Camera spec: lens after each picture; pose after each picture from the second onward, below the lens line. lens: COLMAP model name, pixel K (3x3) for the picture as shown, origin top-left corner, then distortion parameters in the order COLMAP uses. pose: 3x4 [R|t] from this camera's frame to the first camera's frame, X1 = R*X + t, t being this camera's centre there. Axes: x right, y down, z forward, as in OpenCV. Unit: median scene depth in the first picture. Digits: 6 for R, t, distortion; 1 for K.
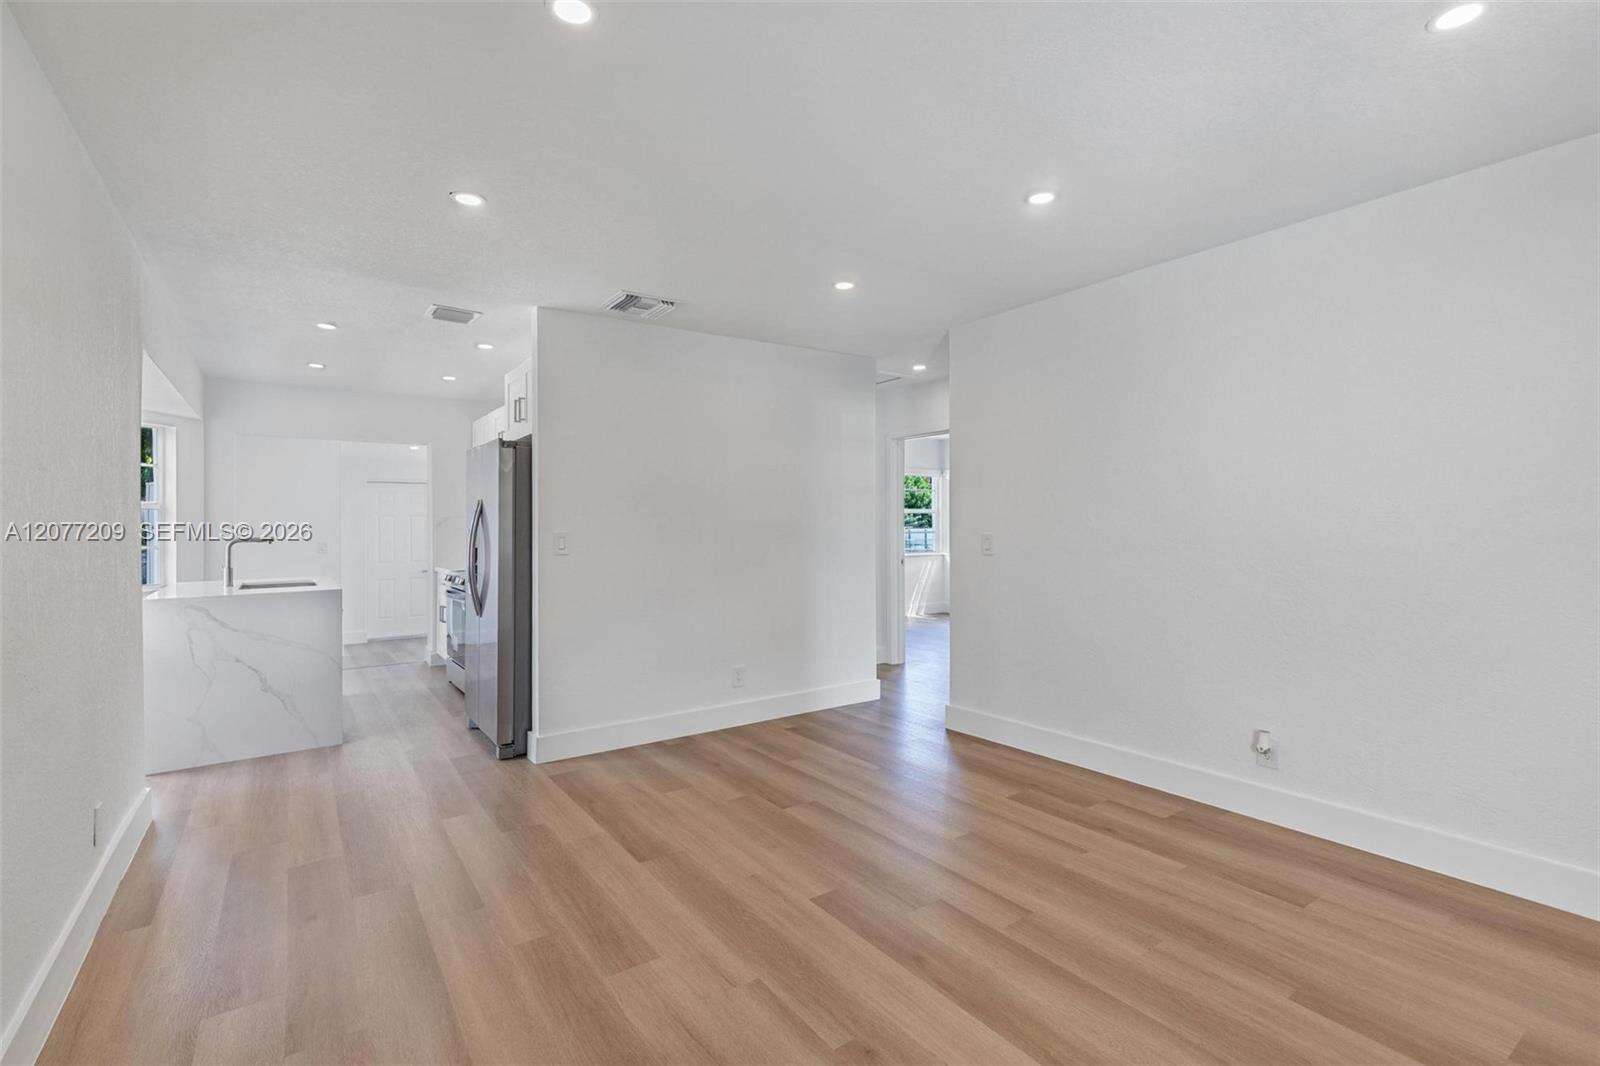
lens RADIAL K [[730.5, 0, 804.6], [0, 730.5, 526.6], [0, 0, 1]] dist [0.005014, -0.000126]
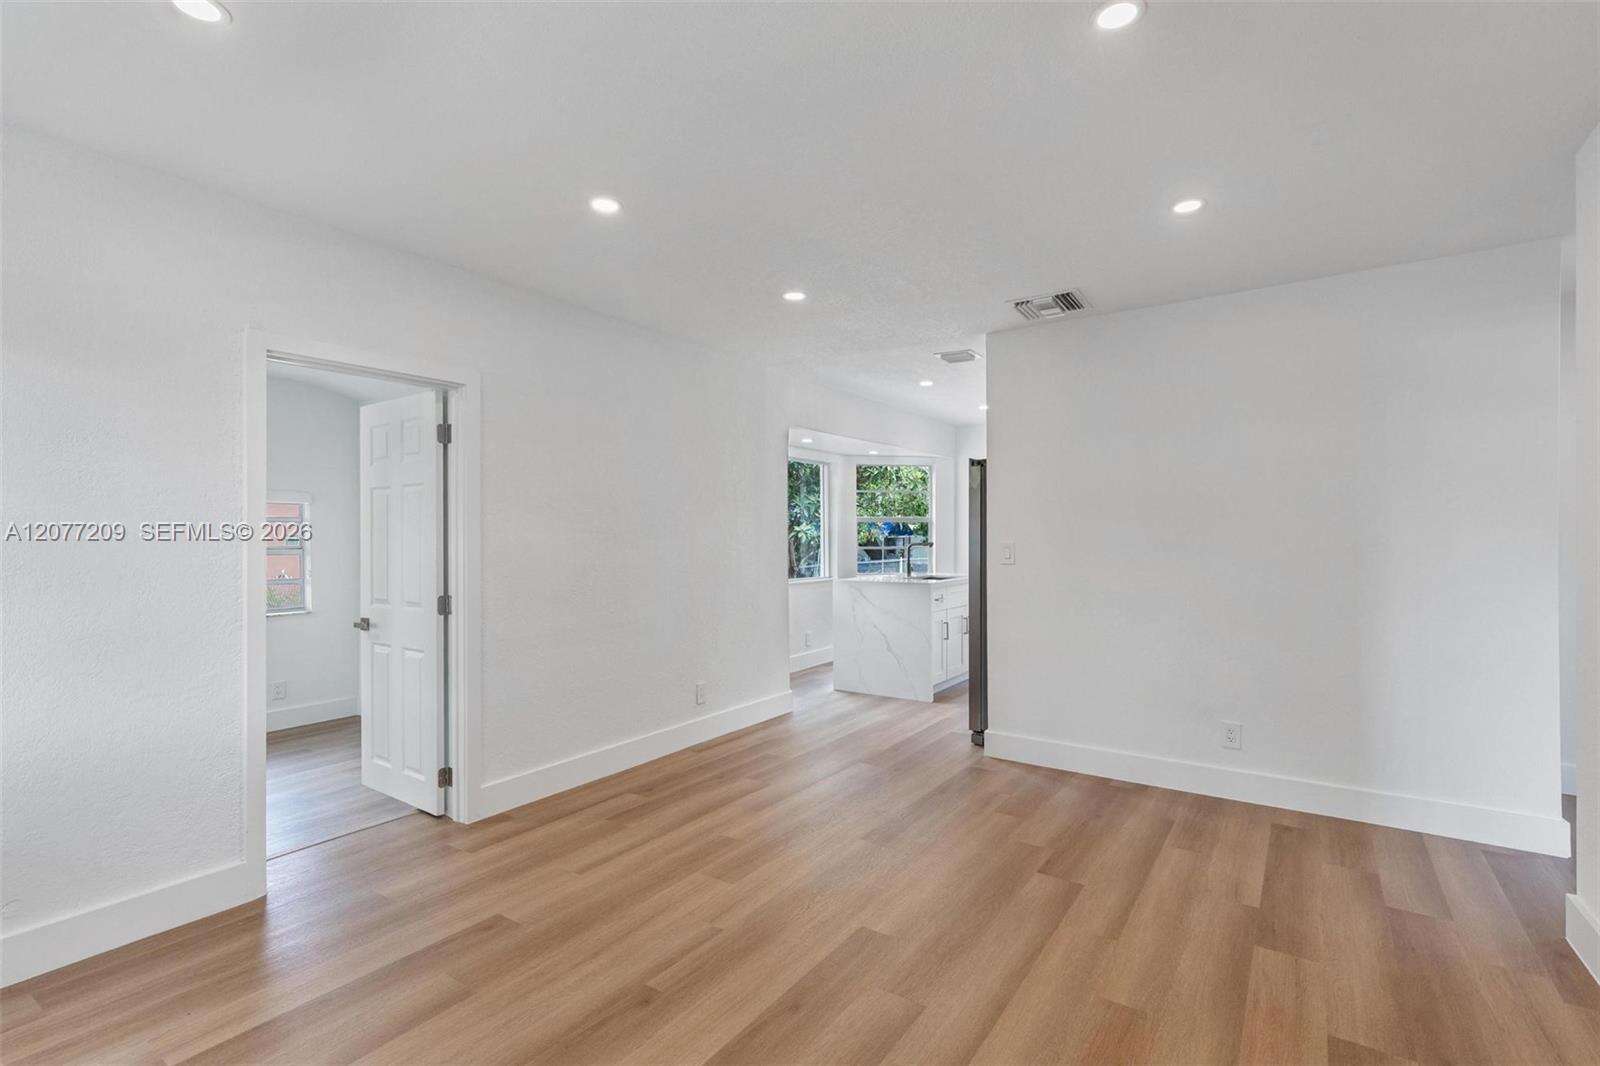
lens RADIAL K [[730.5, 0, 804.6], [0, 730.5, 526.6], [0, 0, 1]] dist [0.005014, -0.000126]
pose [[0.354795, -0.003763, -0.934936, 0.548598], [-0.005336, 0.999967, -0.006049, -0.006713], [0.934929, 0.007135, 0.354764, 0.362369]]
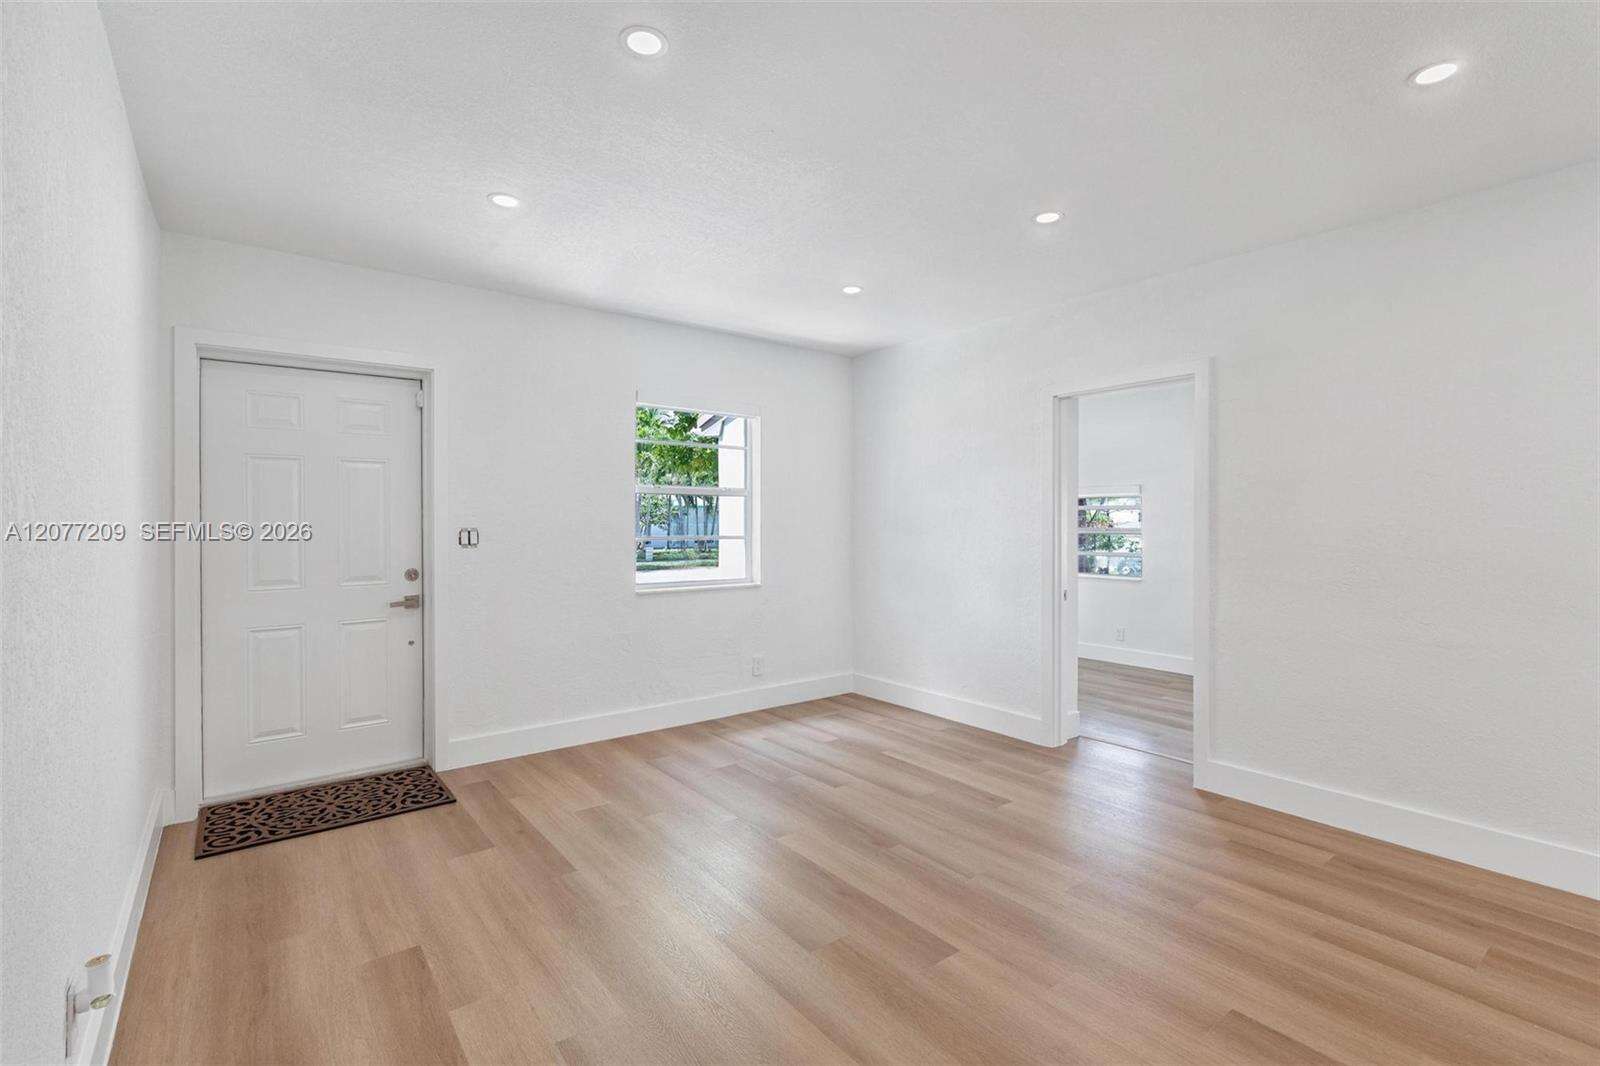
lens RADIAL K [[730.5, 0, 804.6], [0, 730.5, 526.6], [0, 0, 1]] dist [0.005014, -0.000126]
pose [[-0.999198, 0.017968, -0.035775, 0.131743], [0.017484, 0.999752, 0.013812, -0.004783], [0.036015, 0.013175, -0.999264, 1.151050]]
